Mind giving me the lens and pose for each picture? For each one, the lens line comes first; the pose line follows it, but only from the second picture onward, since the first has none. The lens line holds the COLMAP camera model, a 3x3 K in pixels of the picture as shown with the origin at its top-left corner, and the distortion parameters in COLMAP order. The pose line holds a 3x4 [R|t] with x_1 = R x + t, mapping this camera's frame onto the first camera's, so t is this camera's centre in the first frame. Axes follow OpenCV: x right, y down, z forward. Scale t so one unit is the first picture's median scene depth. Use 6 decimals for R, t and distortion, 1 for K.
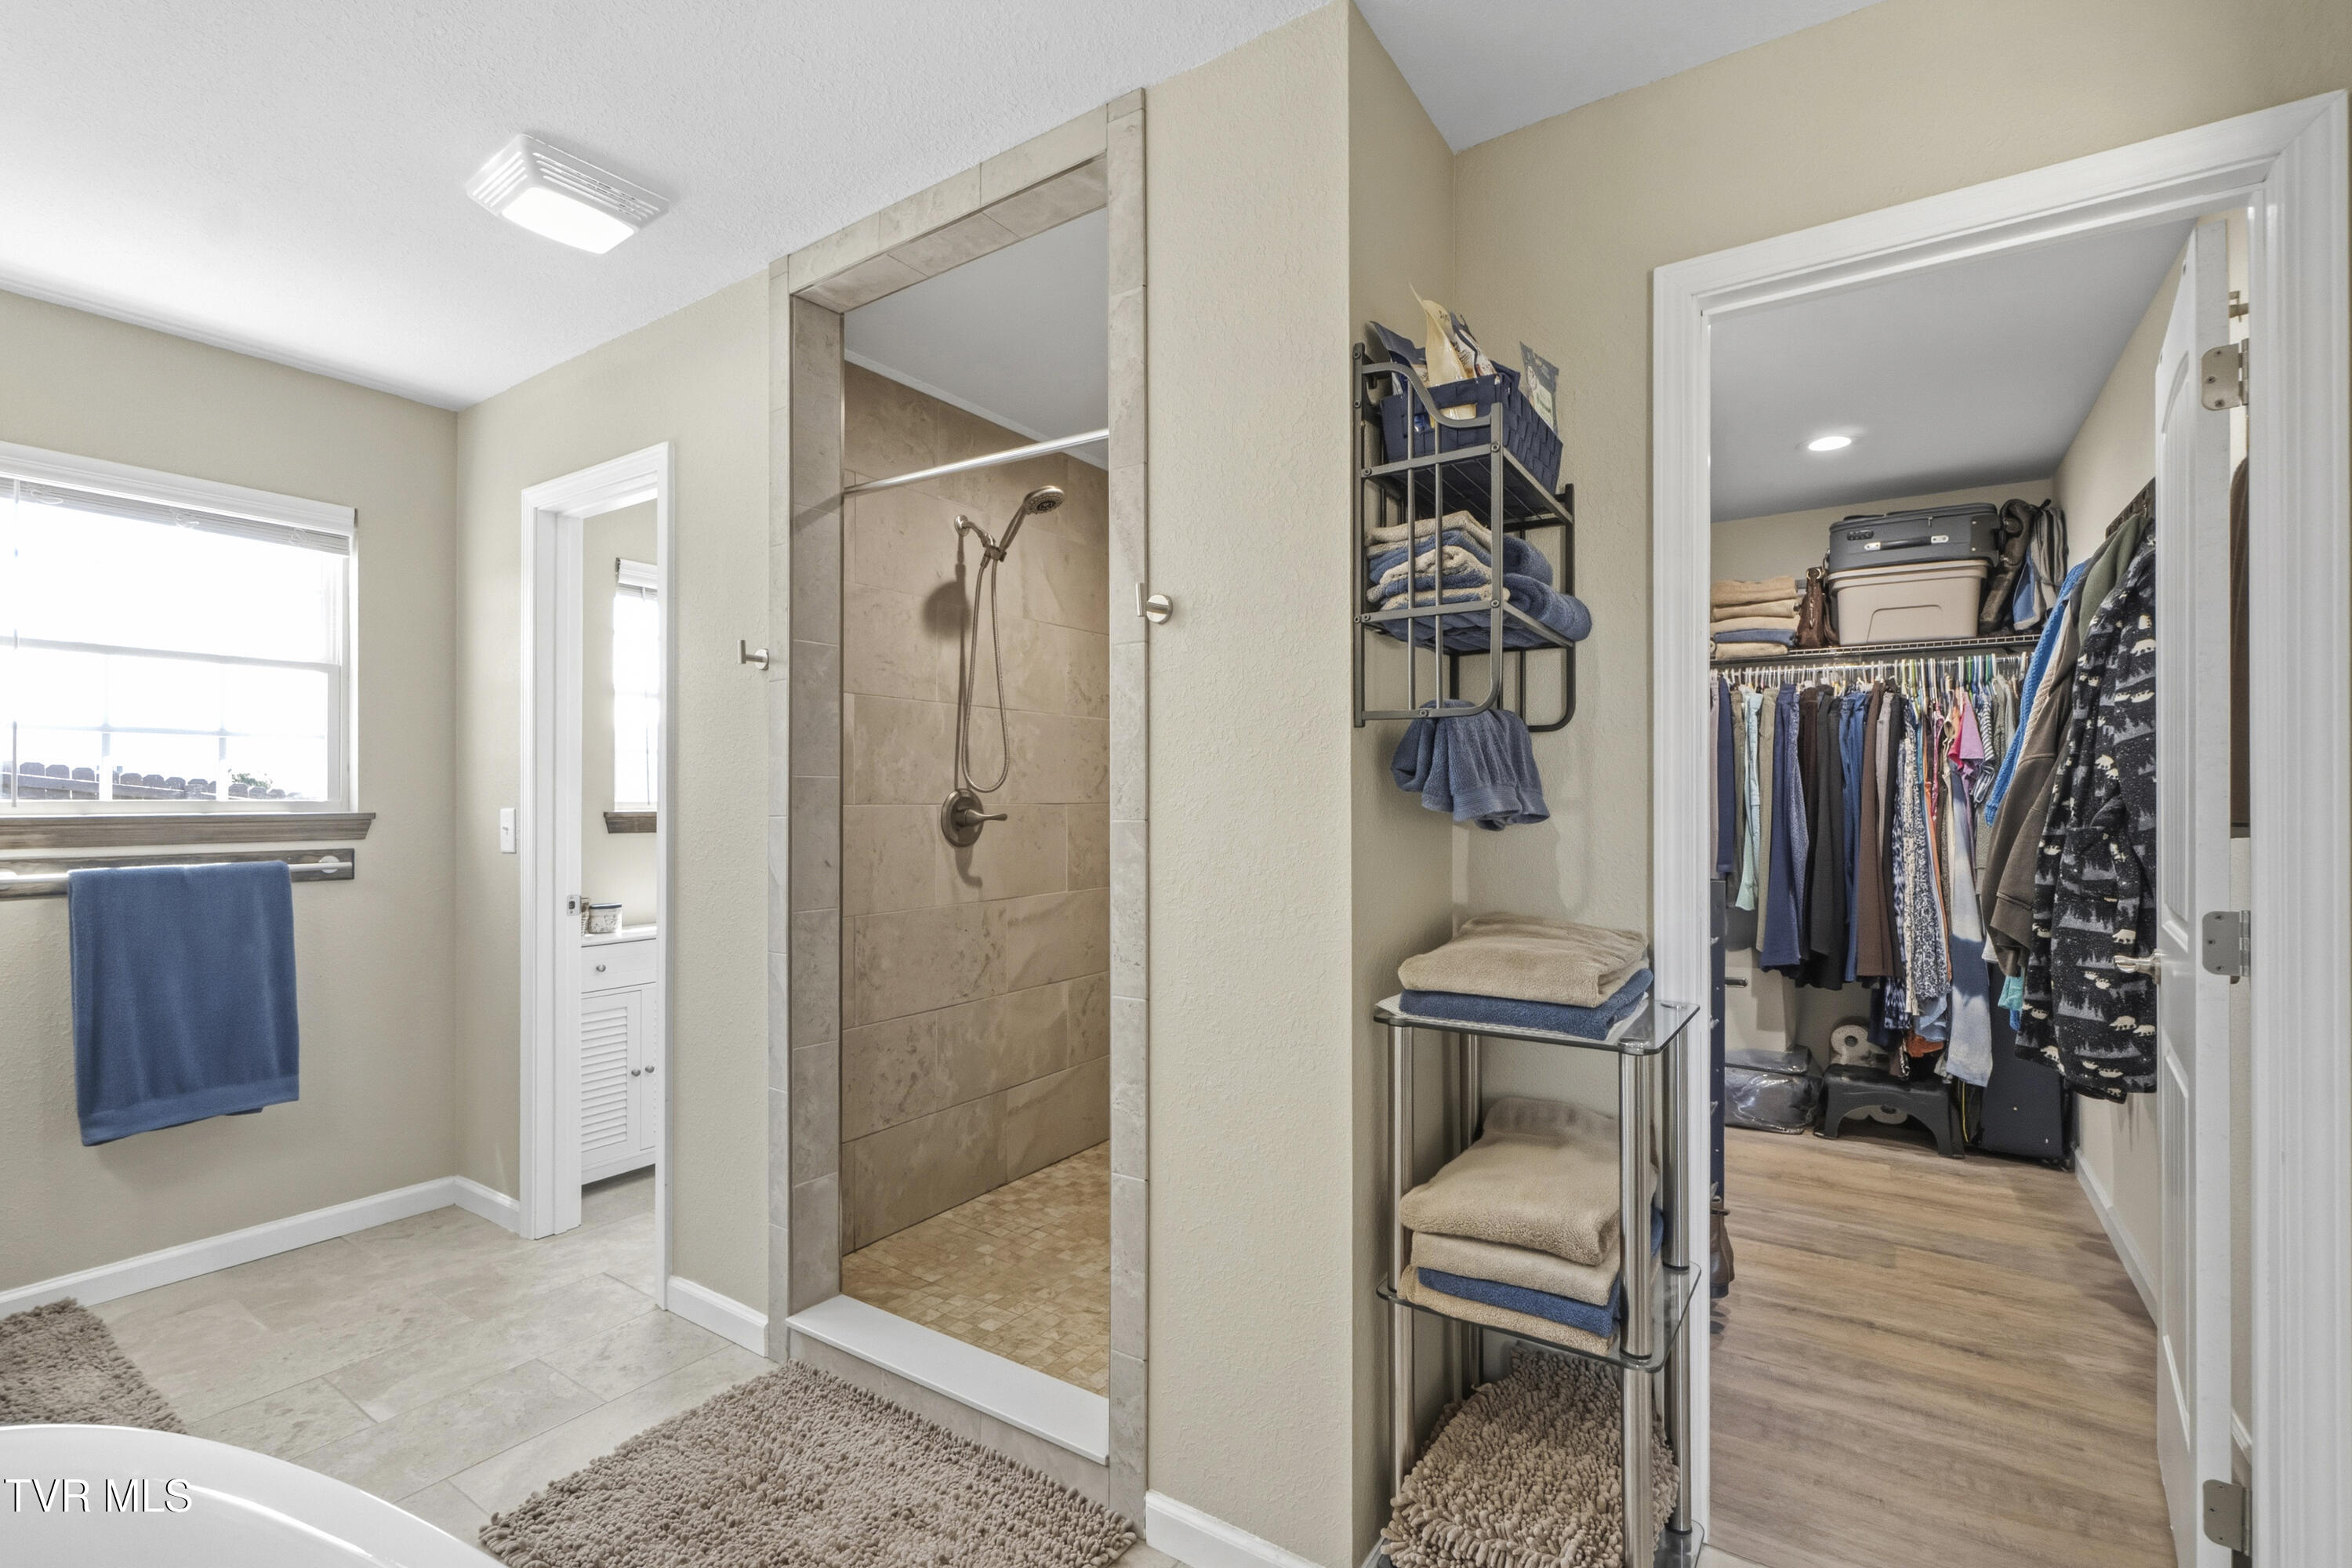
lens RADIAL K [[1039.4, 0, 1159.7], [0, 1039.4, 802.2], [0, 0, 1]] dist [-0.002555, 0.000938]
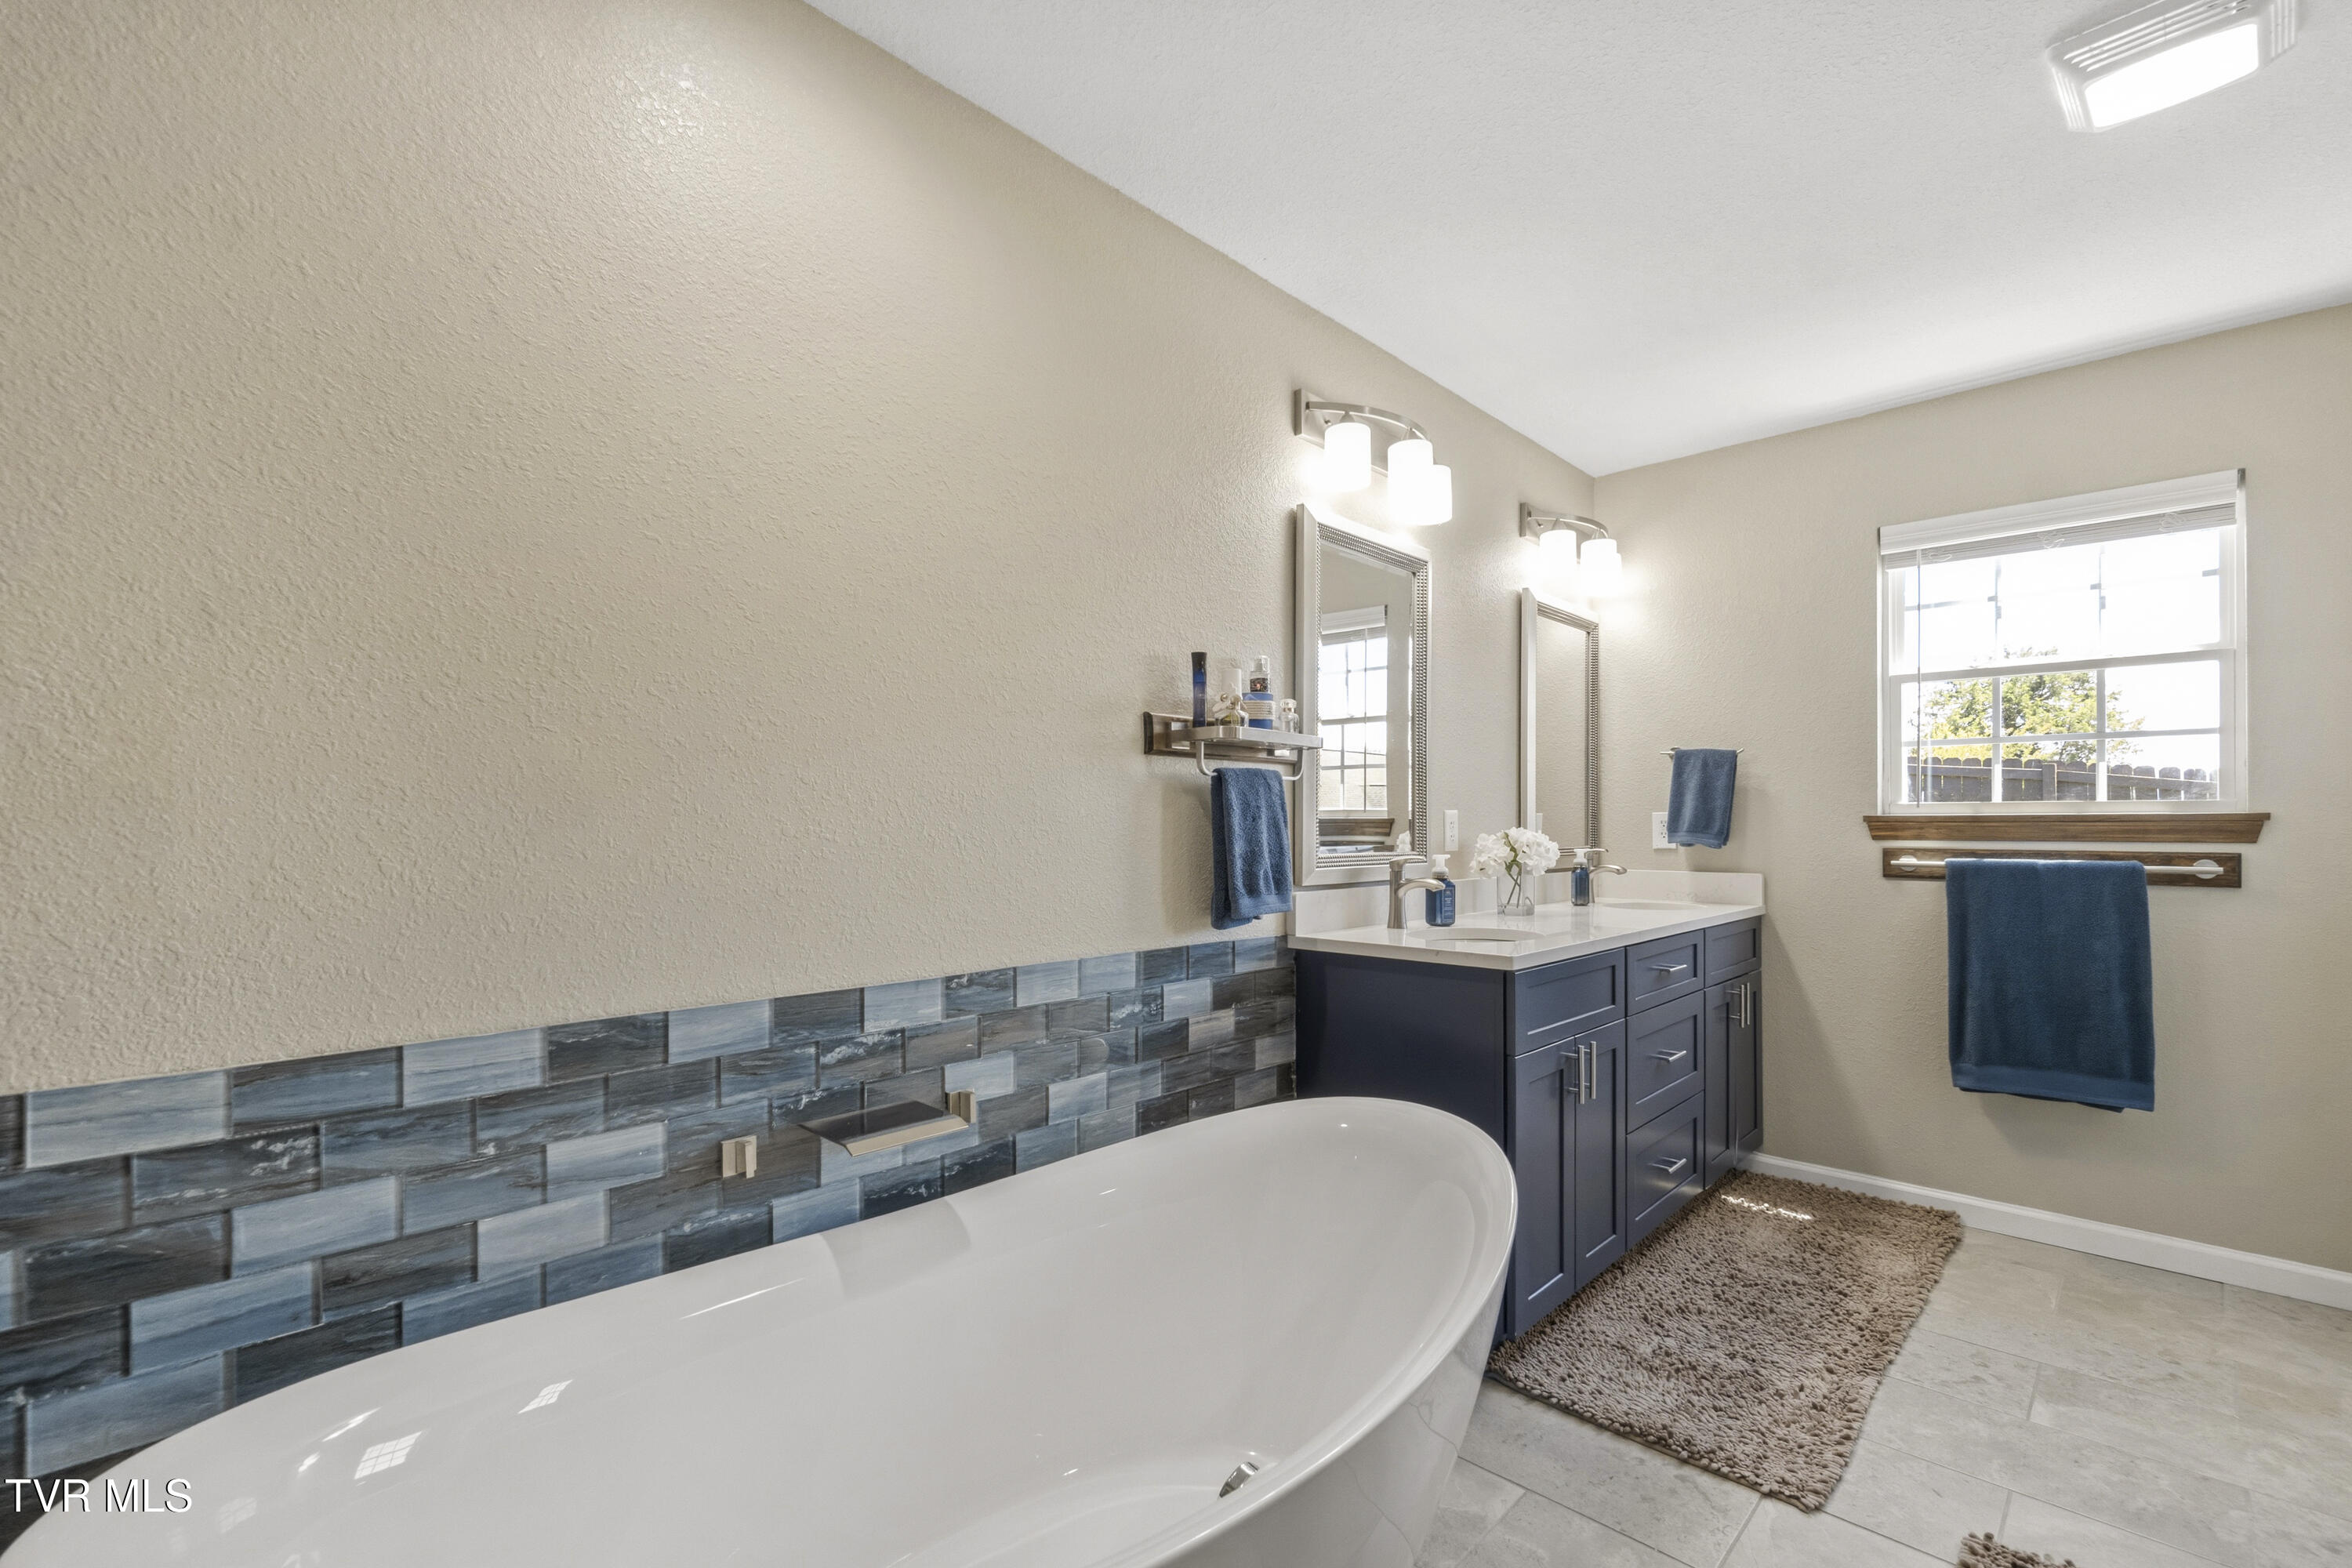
lens RADIAL K [[1039.4, 0, 1156.4], [0, 1039.4, 820.9], [0, 0, 1]] dist [-0.002555, 0.000938]
pose [[-0.179434, -0.001430, -0.983769, 0.297148], [-0.000725, 0.999999, -0.001321, 0.021663], [0.983770, 0.000476, -0.179434, 0.283210]]
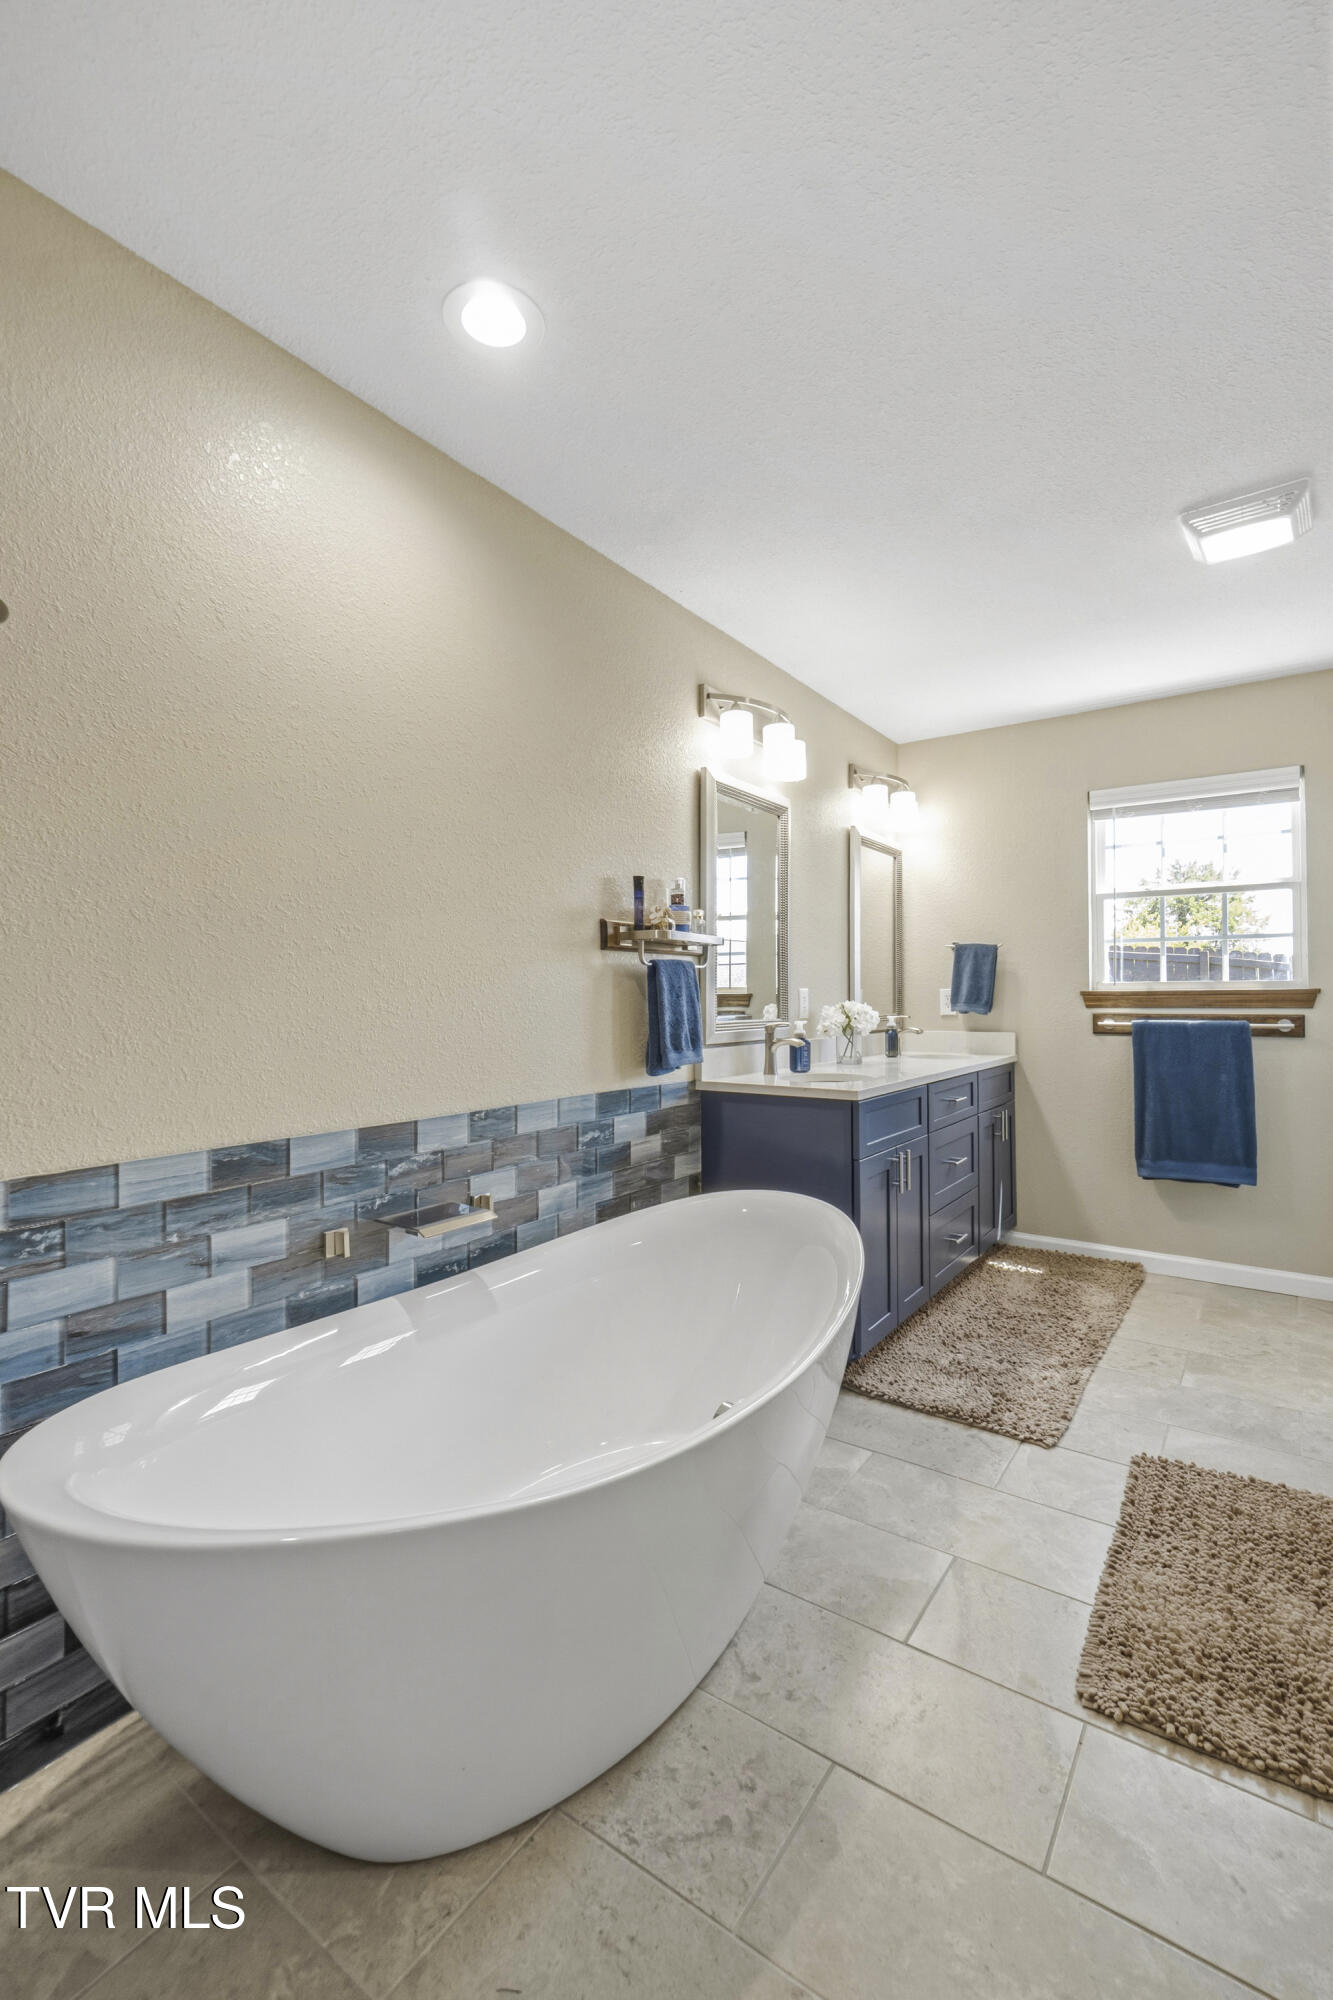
lens RADIAL K [[883.8, 0, 664.9], [0, 883.8, 987.5], [0, 0, 1]] dist [-0.002555, 0.000938]
pose [[-0.022980, -0.009615, -0.999690, 0.454164], [0.003921, 0.999945, -0.009707, 0.018950], [0.999728, -0.004142, -0.022941, 0.215833]]
